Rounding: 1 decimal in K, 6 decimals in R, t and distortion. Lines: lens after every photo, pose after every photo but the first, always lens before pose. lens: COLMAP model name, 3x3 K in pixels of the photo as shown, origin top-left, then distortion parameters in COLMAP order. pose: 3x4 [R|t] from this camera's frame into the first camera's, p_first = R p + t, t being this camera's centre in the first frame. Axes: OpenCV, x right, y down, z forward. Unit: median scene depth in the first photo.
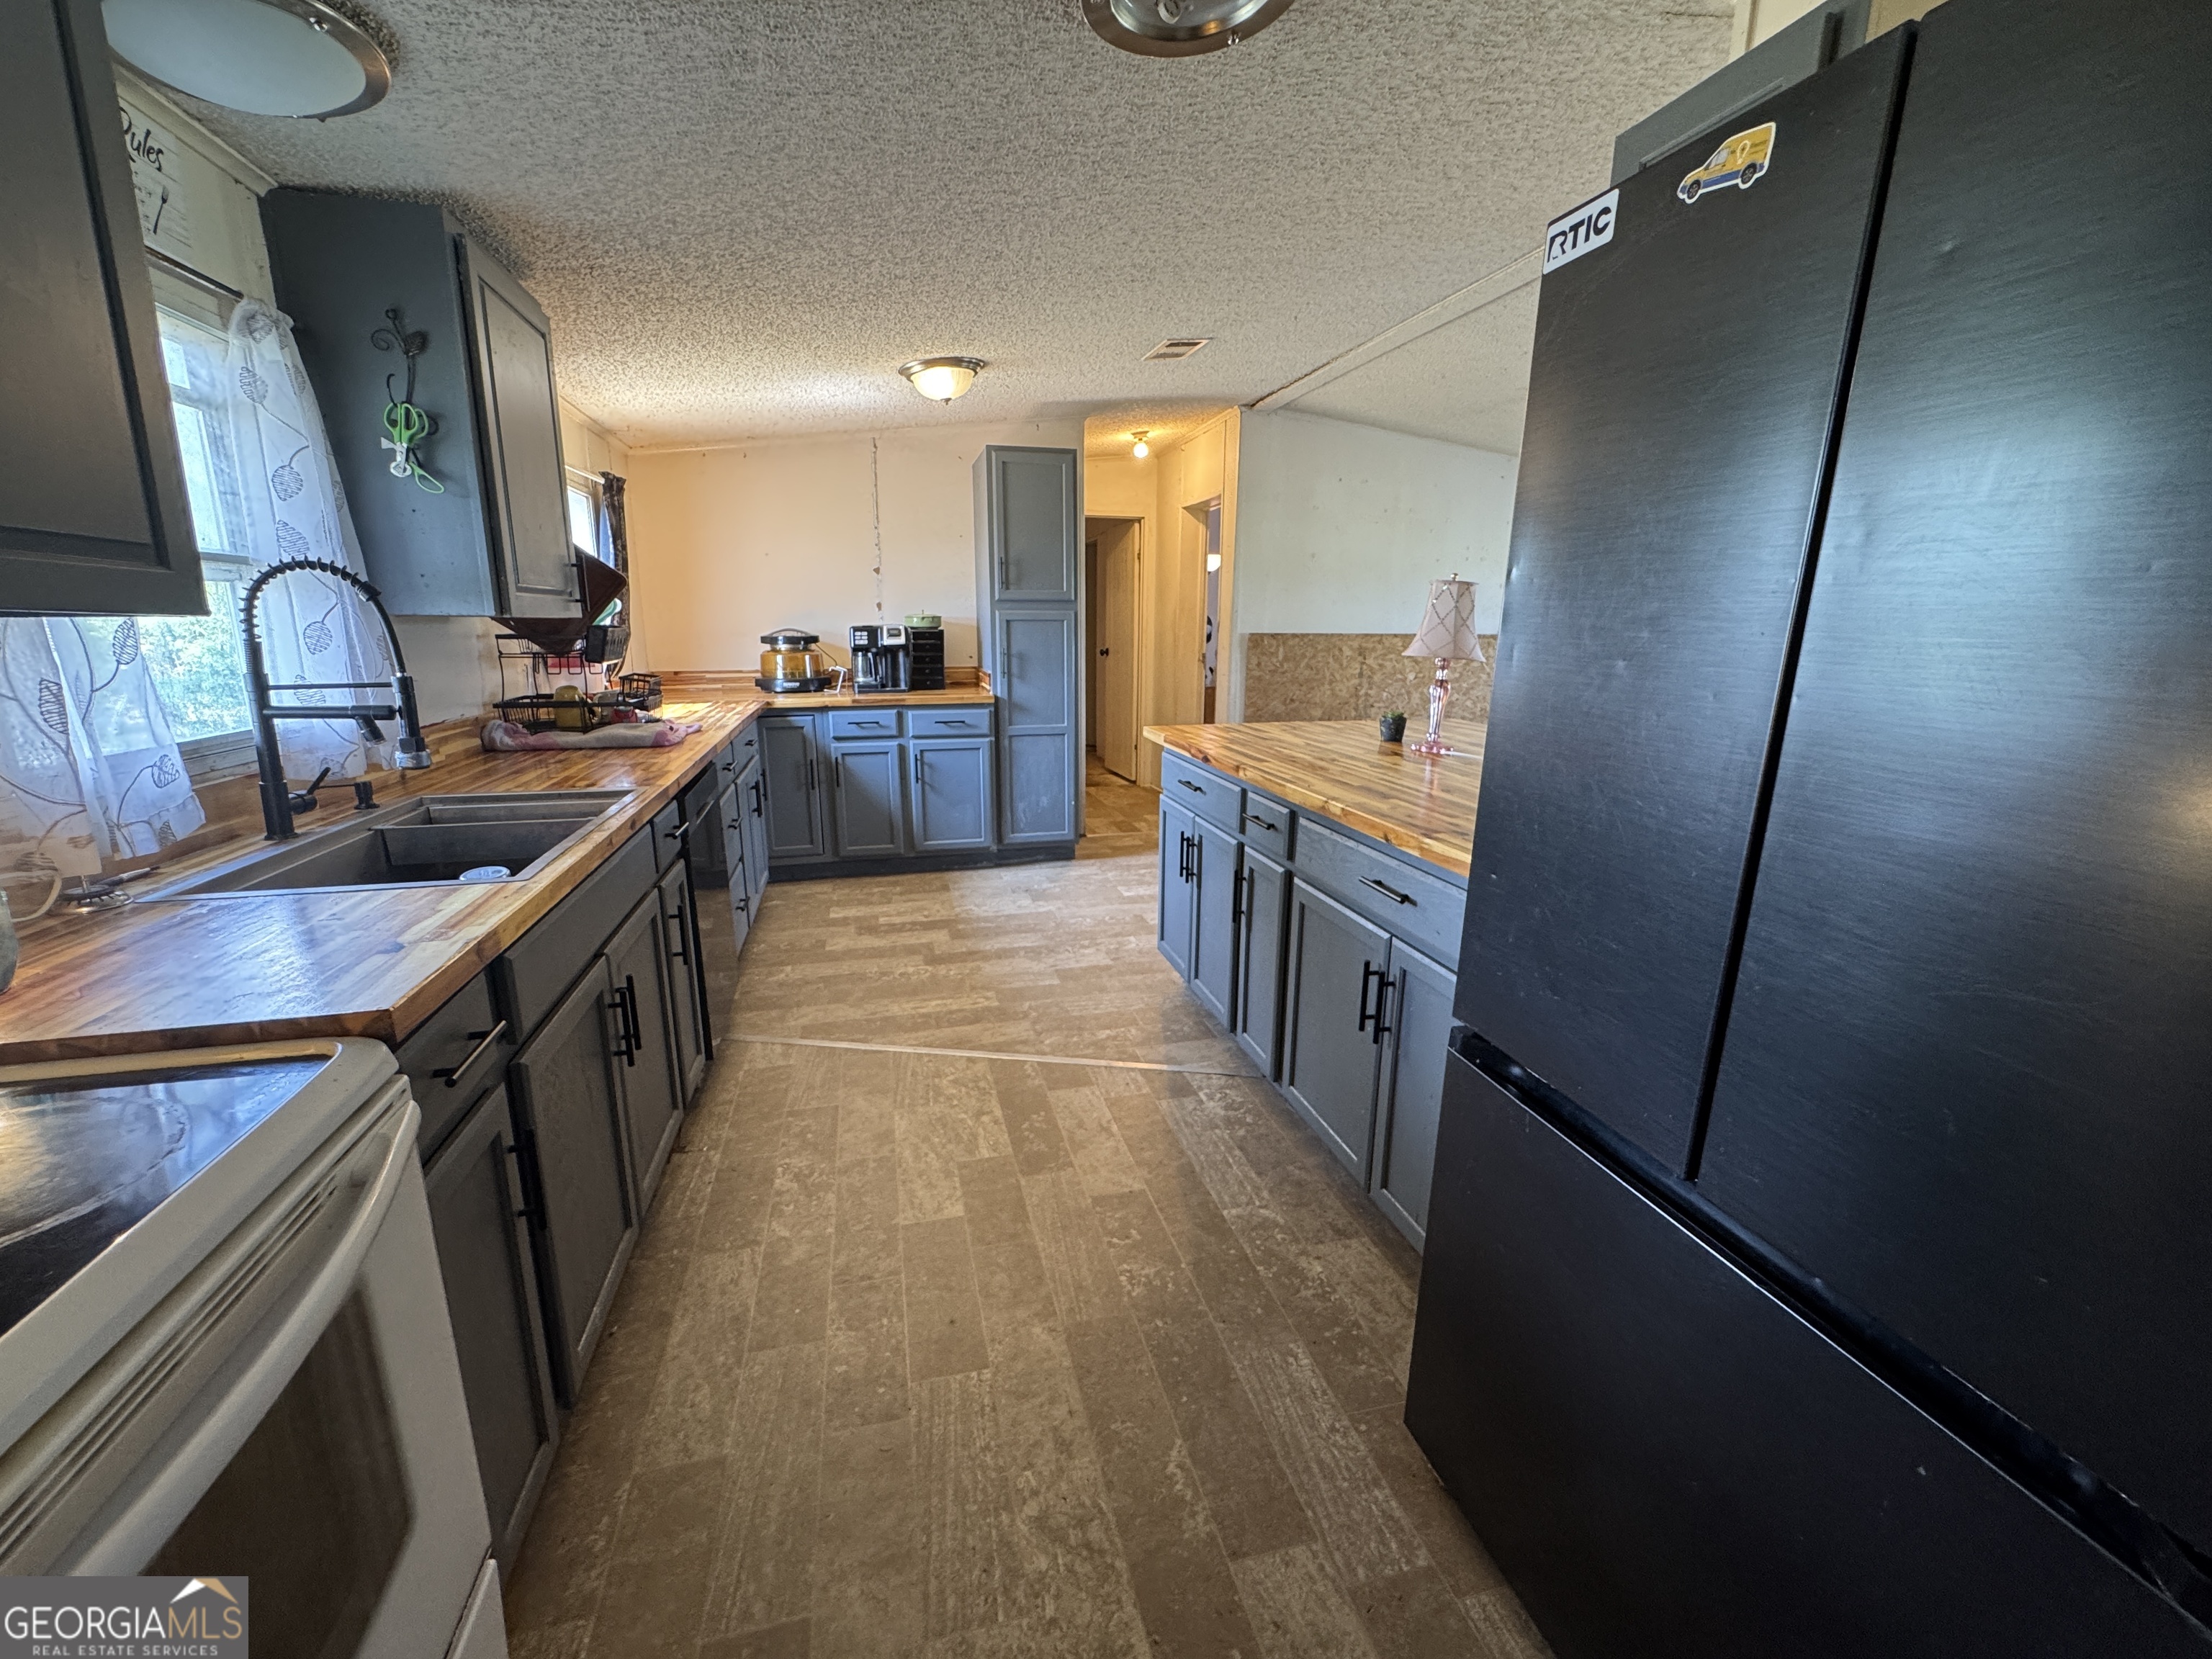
lens RADIAL K [[914.3, 0, 1106.0], [0, 914.3, 829.5], [0, 0, 1]] dist [-0.001381, -0.000528]
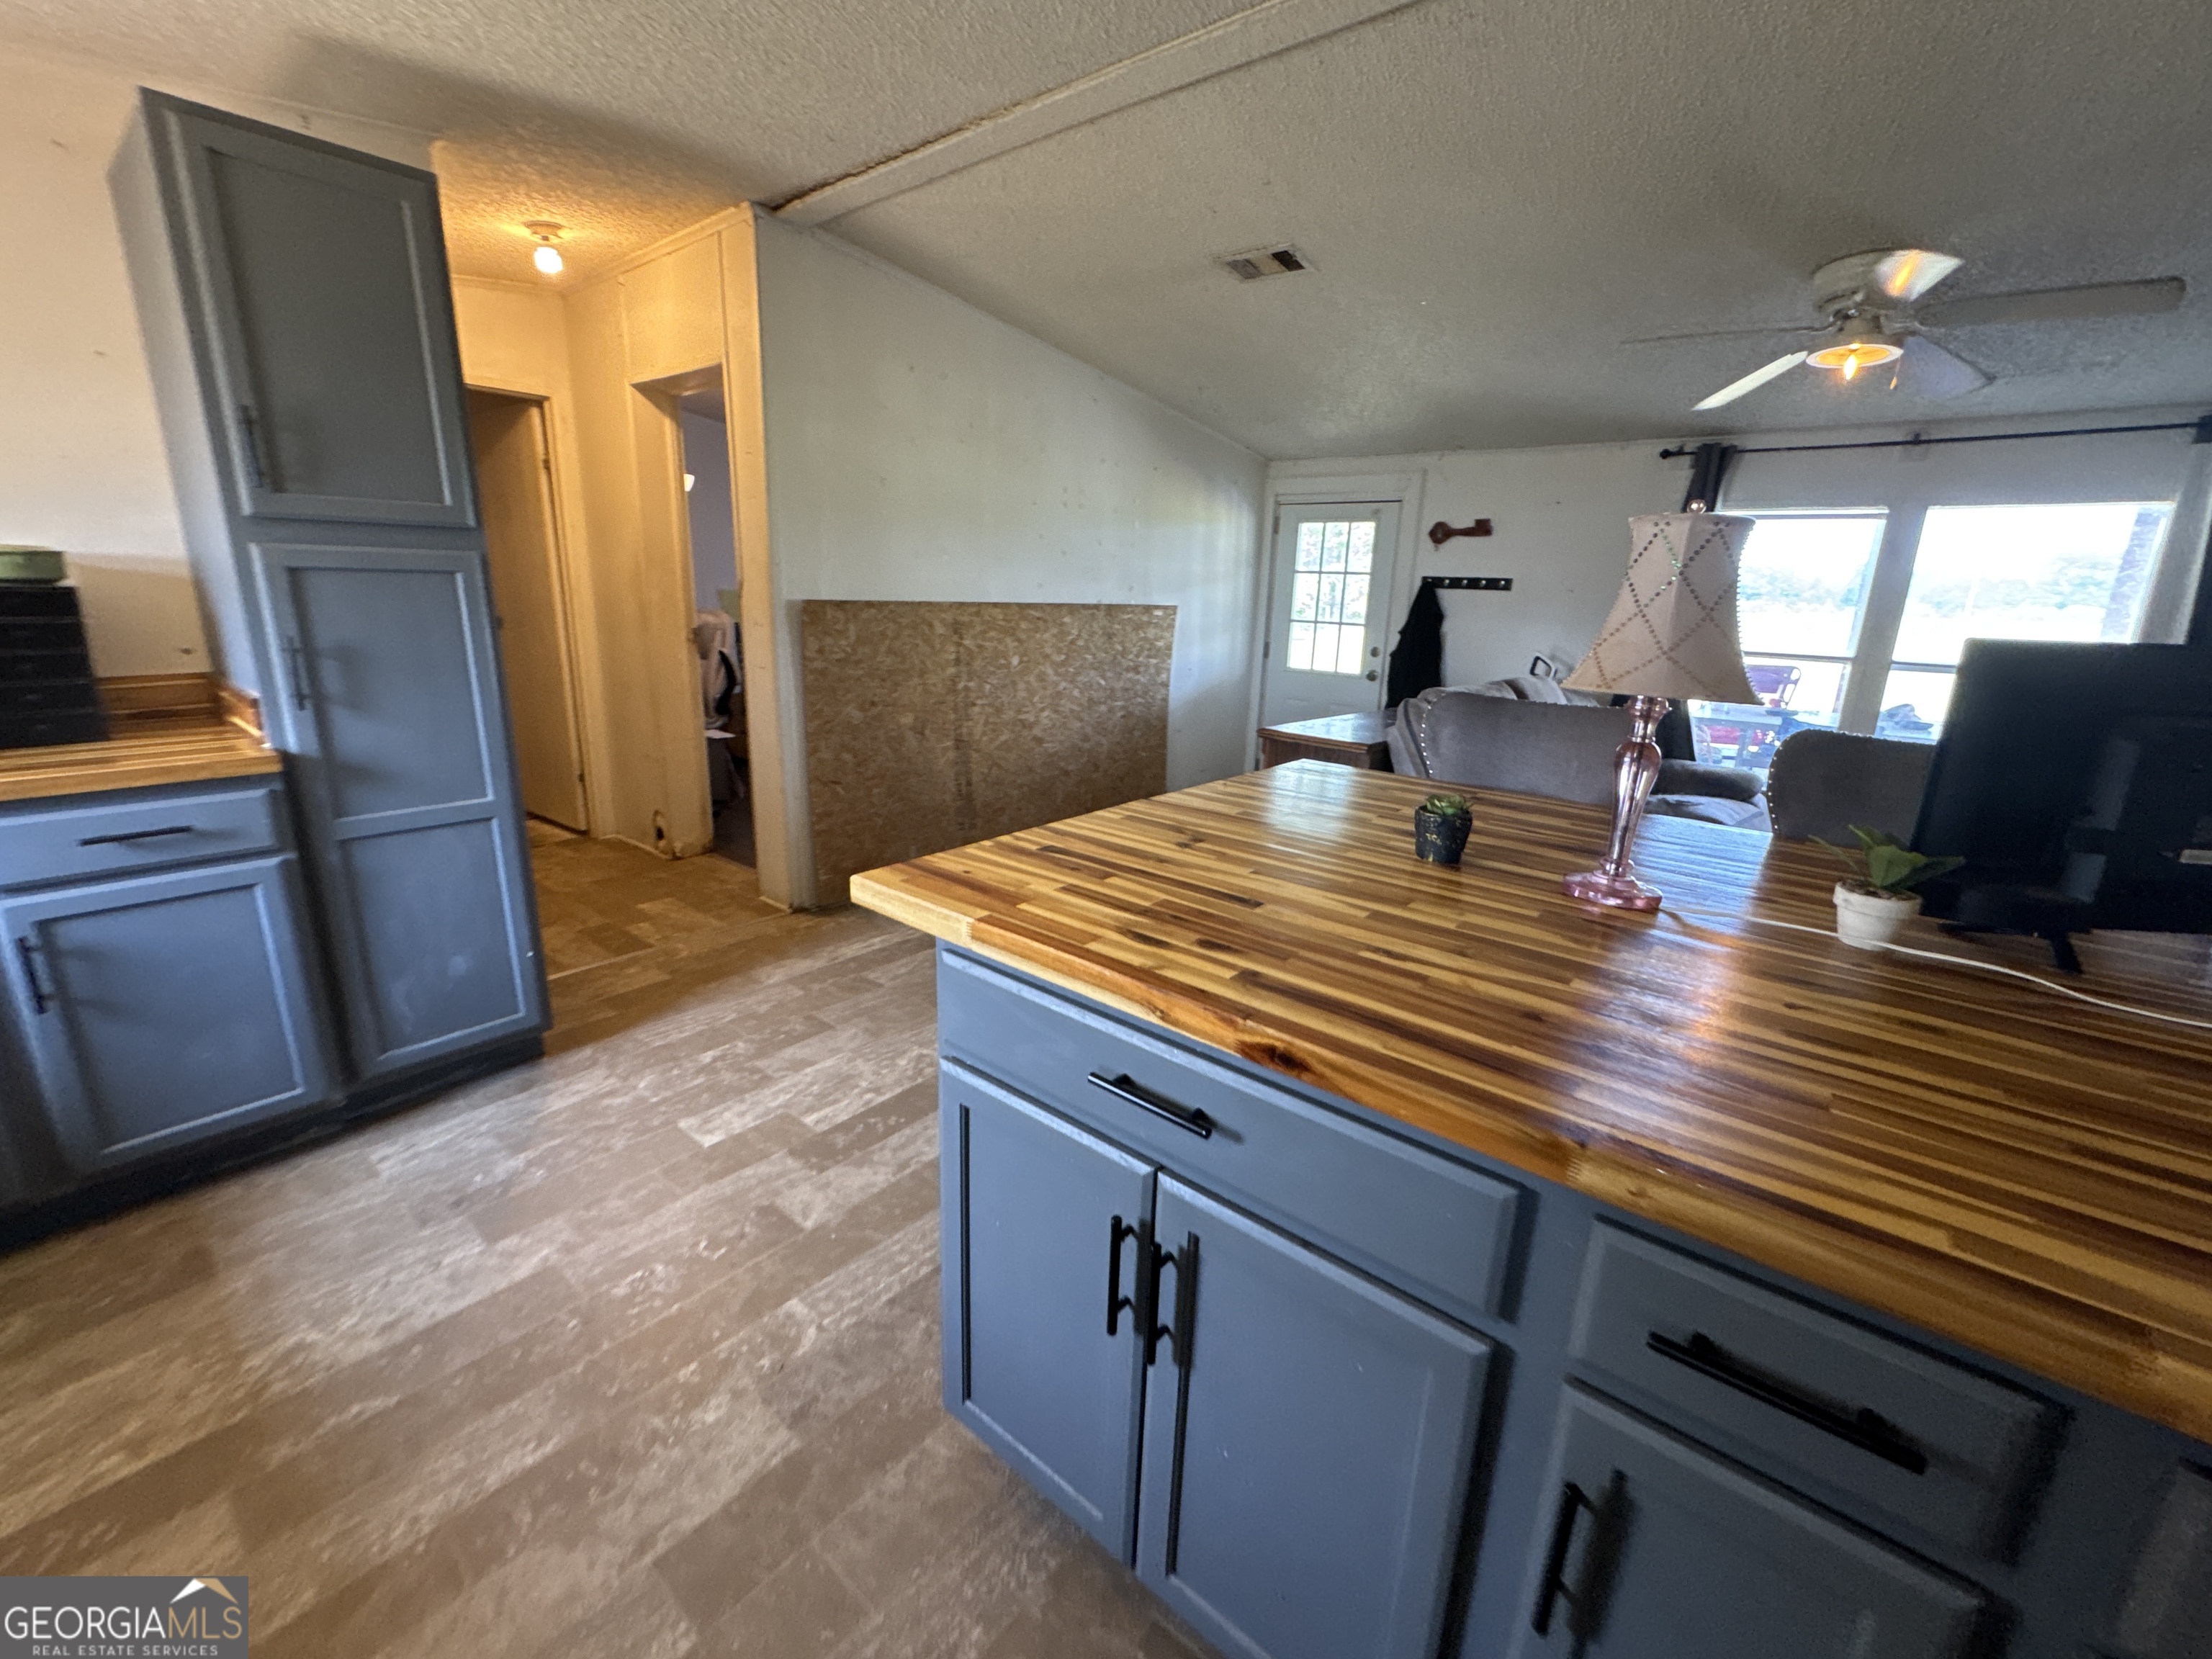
lens RADIAL K [[917.1, 0, 1106.5], [0, 917.1, 825.8], [0, 0, 1]] dist [-0.001947, -0.000110]
pose [[0.810870, -0.128372, 0.570973, -0.063730], [0.104634, 0.991726, 0.074374, -0.112458], [-0.575797, -0.000565, 0.817593, 0.478569]]
